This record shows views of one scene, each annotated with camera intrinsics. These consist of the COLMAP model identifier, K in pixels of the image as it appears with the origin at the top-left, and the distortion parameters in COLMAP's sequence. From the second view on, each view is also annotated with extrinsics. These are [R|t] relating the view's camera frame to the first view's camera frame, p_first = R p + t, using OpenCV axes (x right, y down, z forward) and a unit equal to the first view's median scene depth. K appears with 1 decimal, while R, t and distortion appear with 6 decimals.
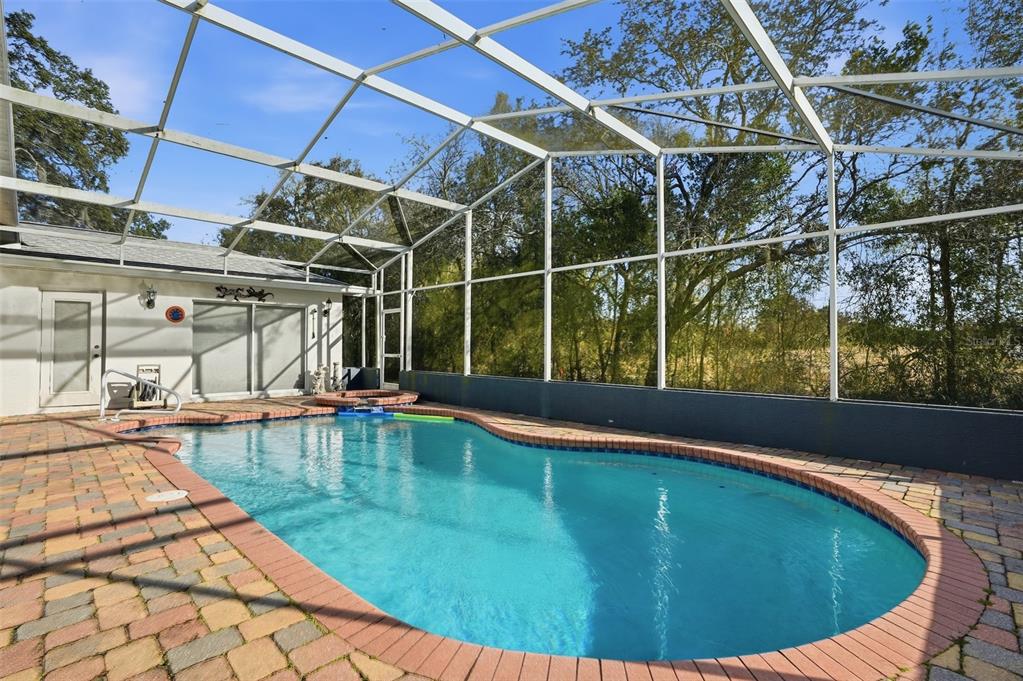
lens RADIAL K [[484.2, 0, 503.6], [0, 484.2, 339.5], [0, 0, 1]] dist [-0.079602, 0.035855]
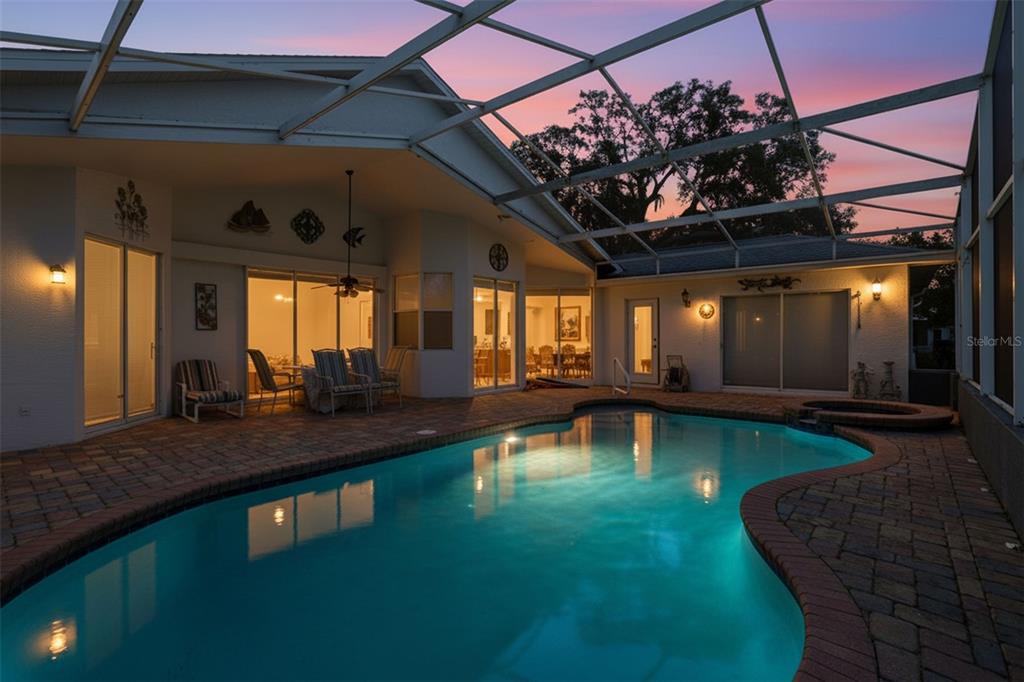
lens RADIAL K [[484.7, 0, 504.1], [0, 484.7, 340.0], [0, 0, 1]] dist [-0.079602, 0.035855]
pose [[0.068196, 0.010700, -0.997615, 0.381053], [0.019356, 0.999740, 0.012046, -0.005355], [0.997484, -0.020132, 0.067971, 0.416410]]
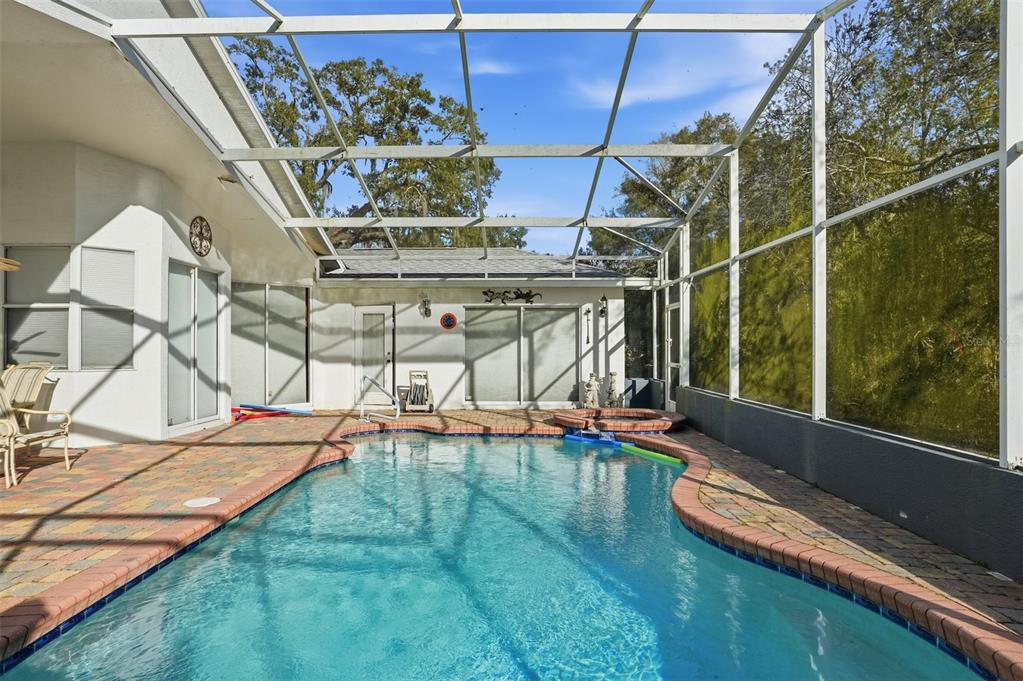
lens RADIAL K [[561.3, 0, 511.5], [0, 561.3, 340.5], [0, 0, 1]] dist [-0.026366, 0.001830]
pose [[0.695814, -0.008655, -0.718170, 0.255696], [0.011636, 0.999932, -0.000776, -0.008857], [0.718128, -0.007817, 0.695867, 0.236681]]
